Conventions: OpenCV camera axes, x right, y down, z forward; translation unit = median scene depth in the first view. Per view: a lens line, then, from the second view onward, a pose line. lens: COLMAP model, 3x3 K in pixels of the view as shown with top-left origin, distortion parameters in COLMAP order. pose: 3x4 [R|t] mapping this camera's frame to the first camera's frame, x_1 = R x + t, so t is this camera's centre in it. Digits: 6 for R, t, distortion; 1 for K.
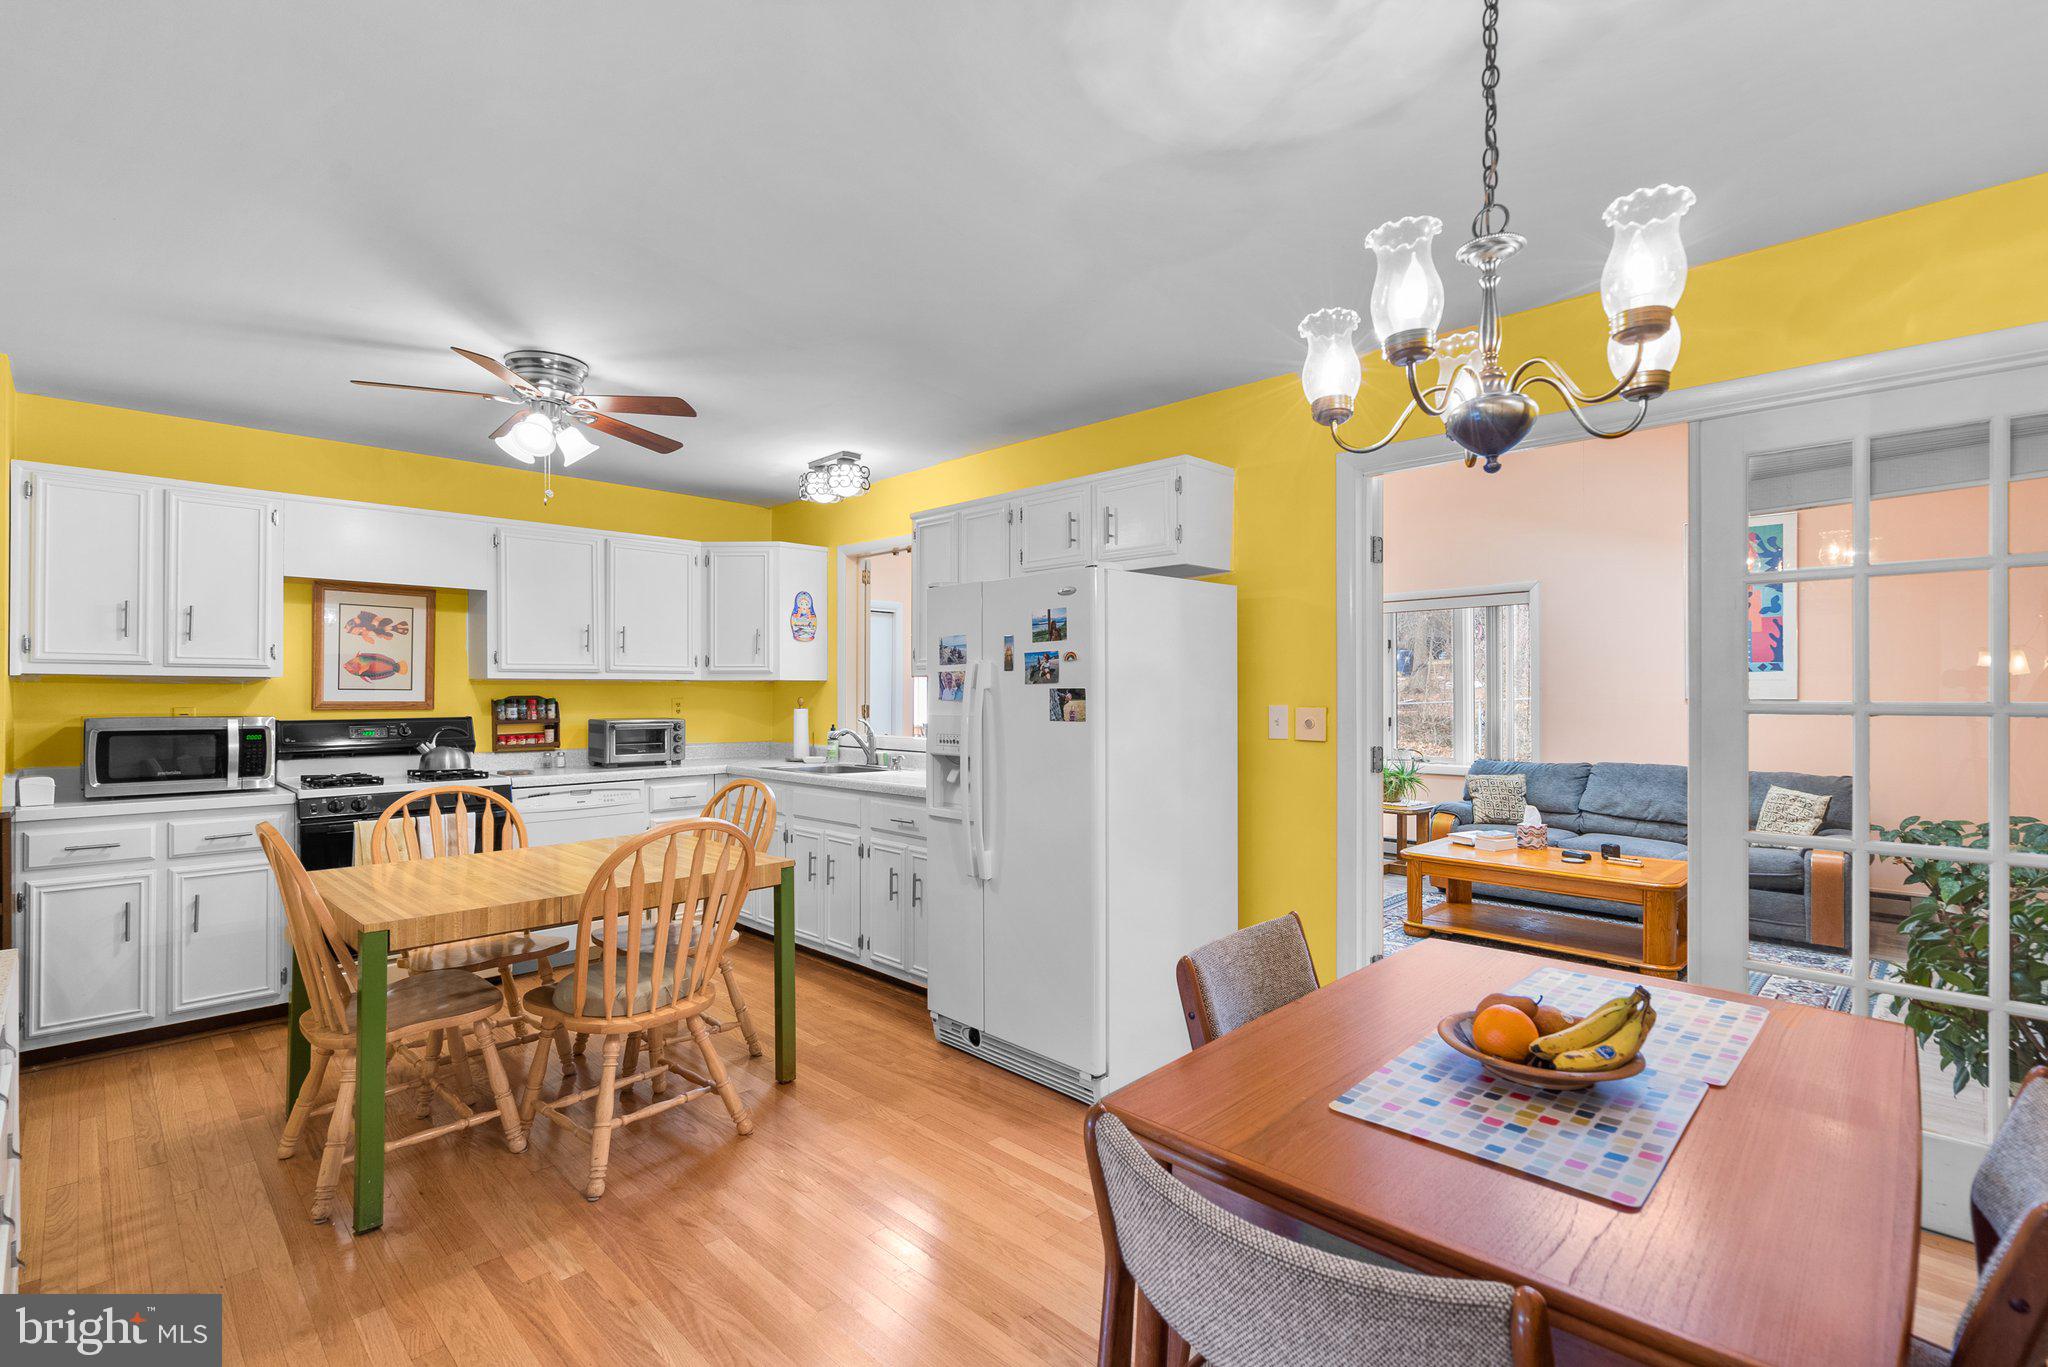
lens RADIAL K [[939.5, 0, 1015.0], [0, 939.5, 690.3], [0, 0, 1]] dist [-0.004260, 0.002354]
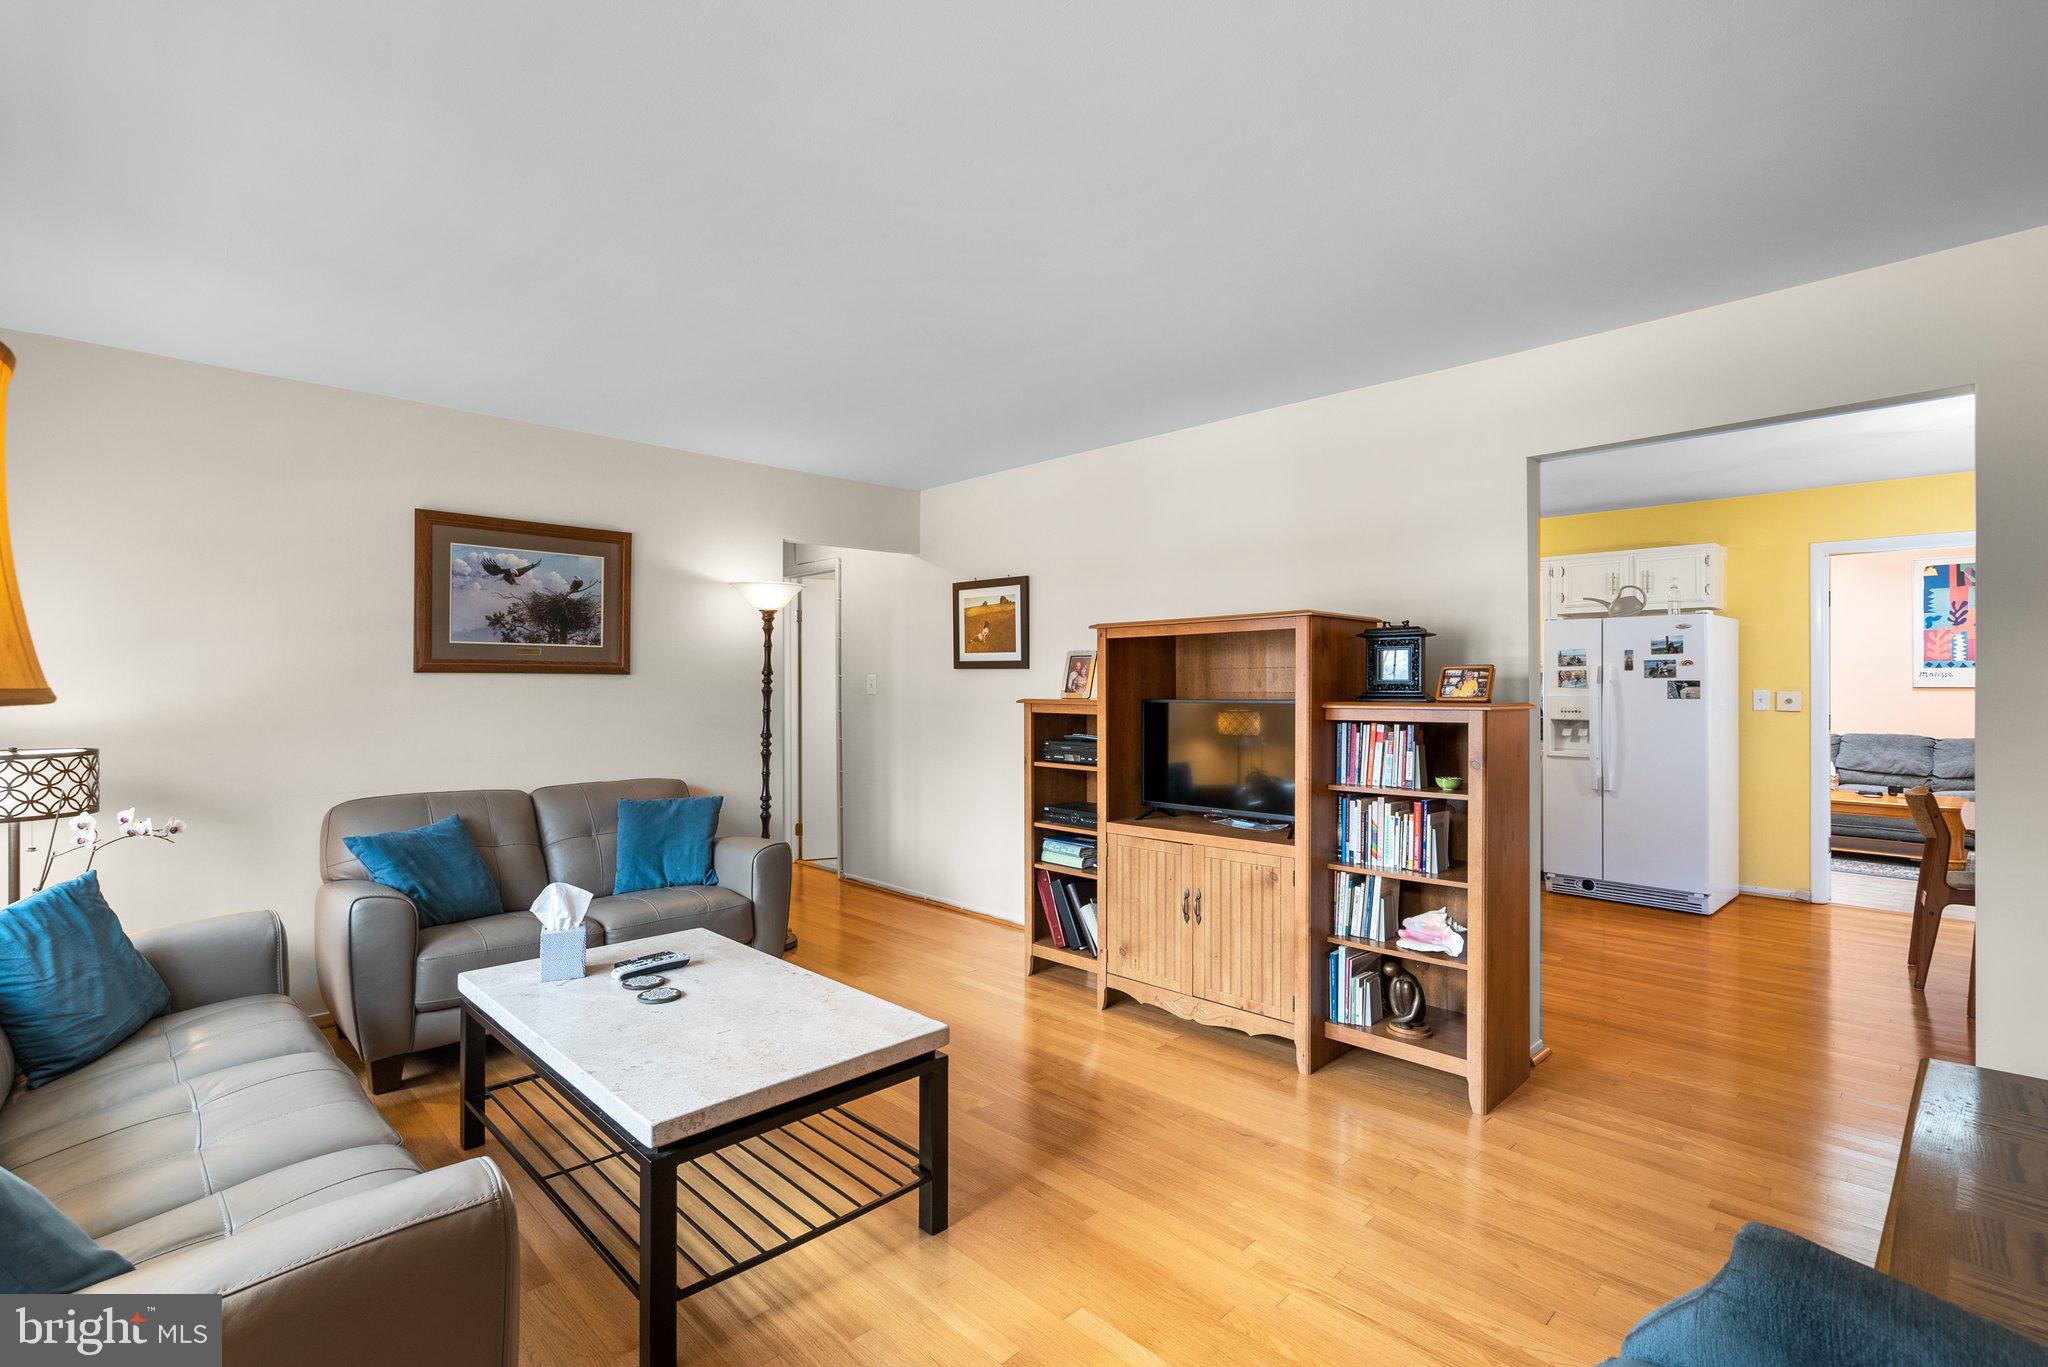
lens RADIAL K [[939.5, 0, 1005.5], [0, 939.5, 681.1], [0, 0, 1]] dist [-0.004260, 0.002354]
pose [[0.999843, -0.000191, -0.017692, -0.962780], [0.000214, 0.999999, 0.001306, -0.002805], [0.017692, -0.001310, 0.999843, -0.649237]]
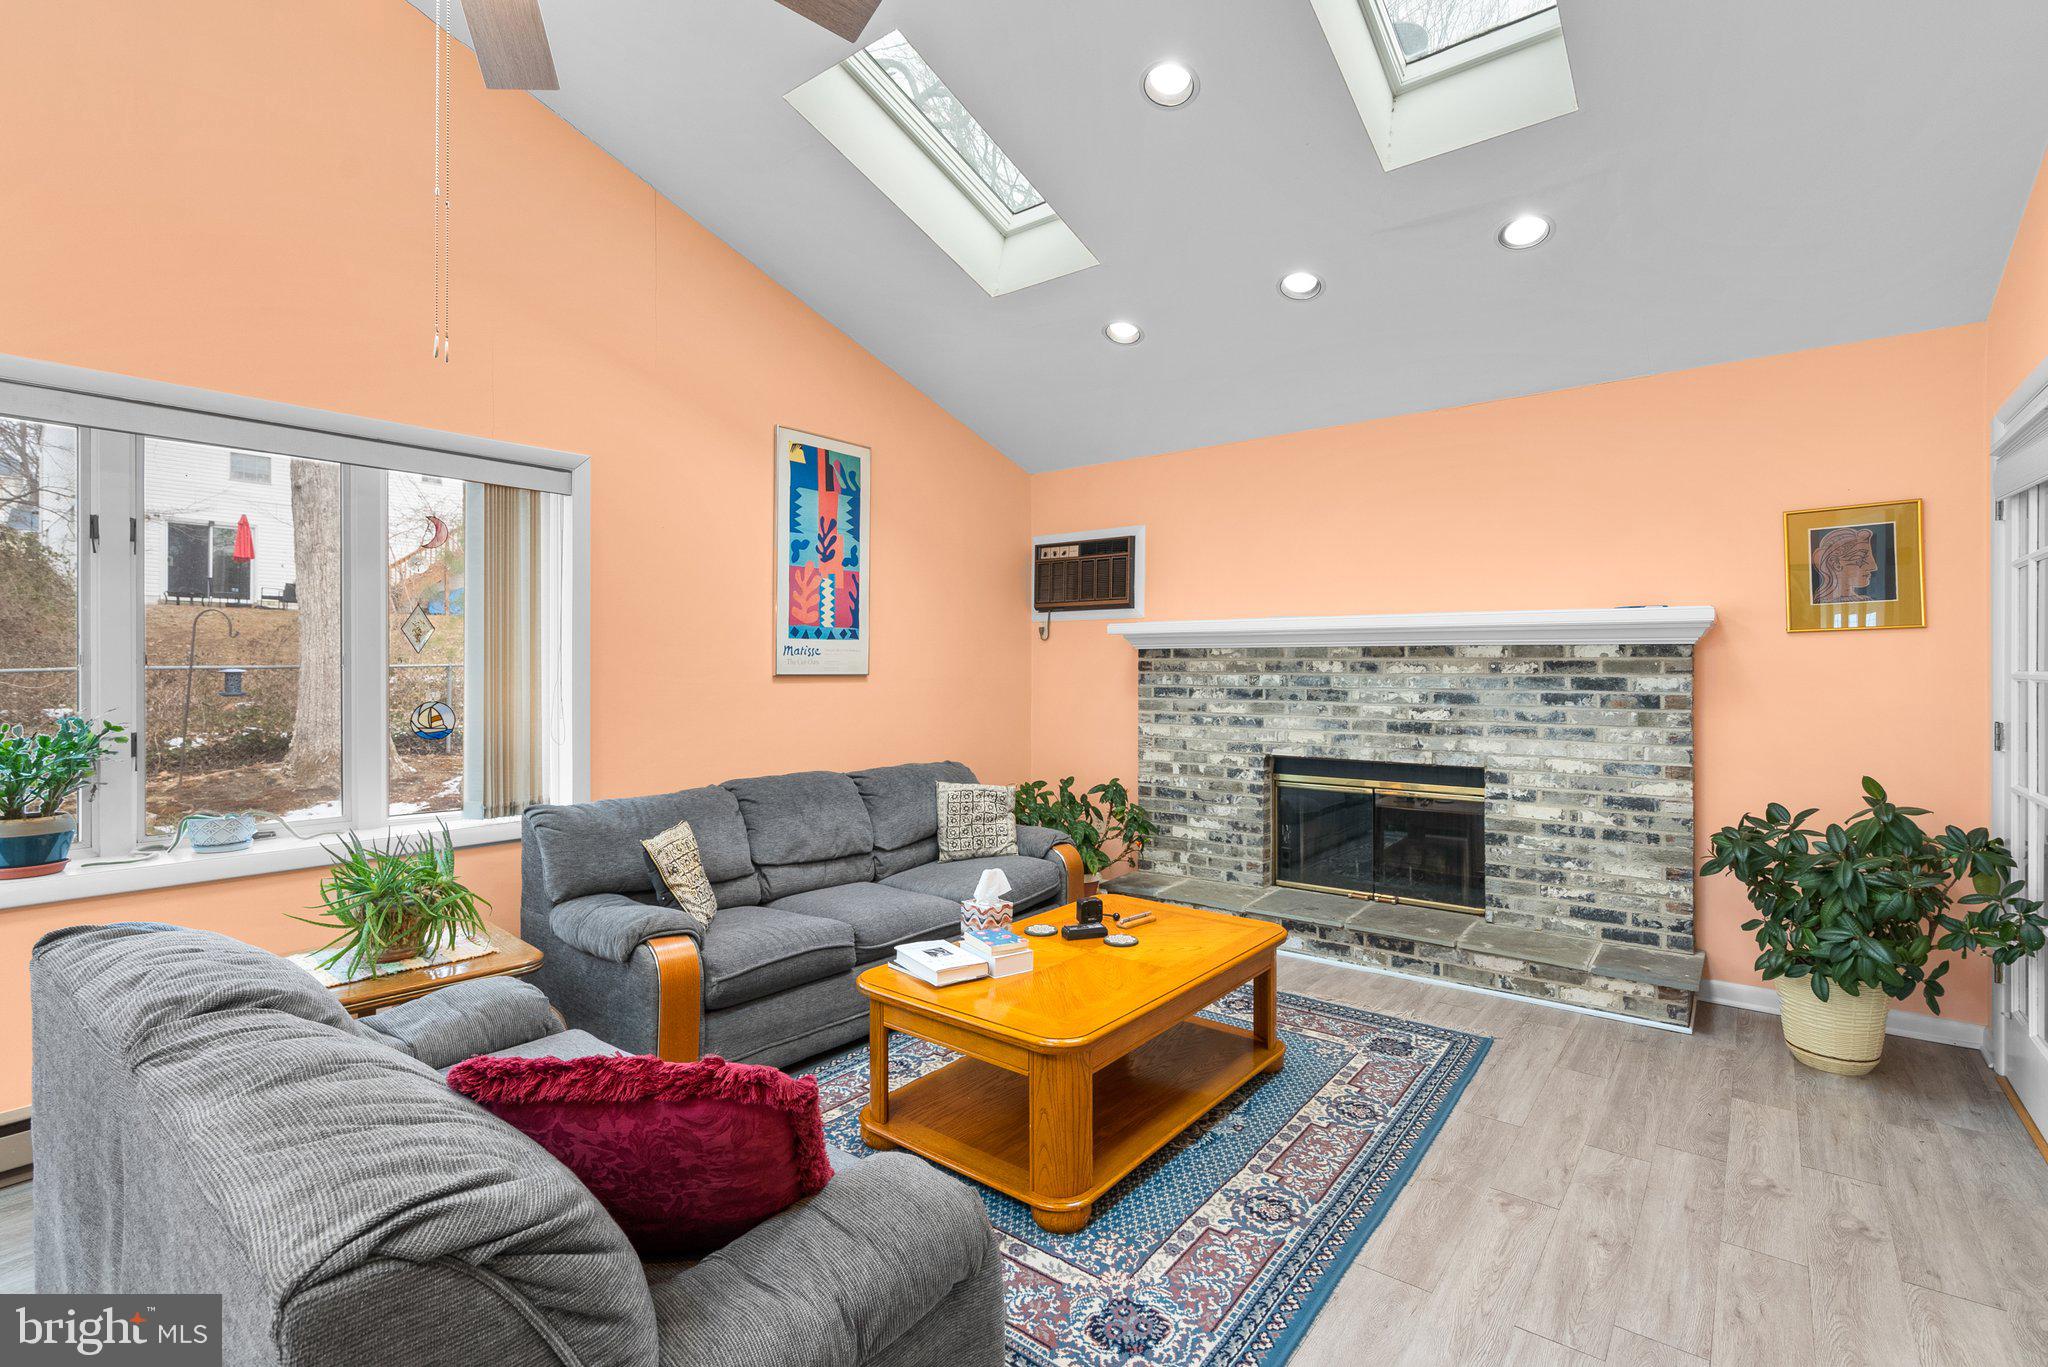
lens RADIAL K [[939.5, 0, 1020.4], [0, 939.5, 667.2], [0, 0, 1]] dist [-0.004260, 0.002354]
pose [[-0.115196, 0.002228, 0.993340, -0.002551], [-0.001545, 0.999996, -0.002422, 0.007370], [-0.993342, -0.001814, -0.115192, 1.462421]]
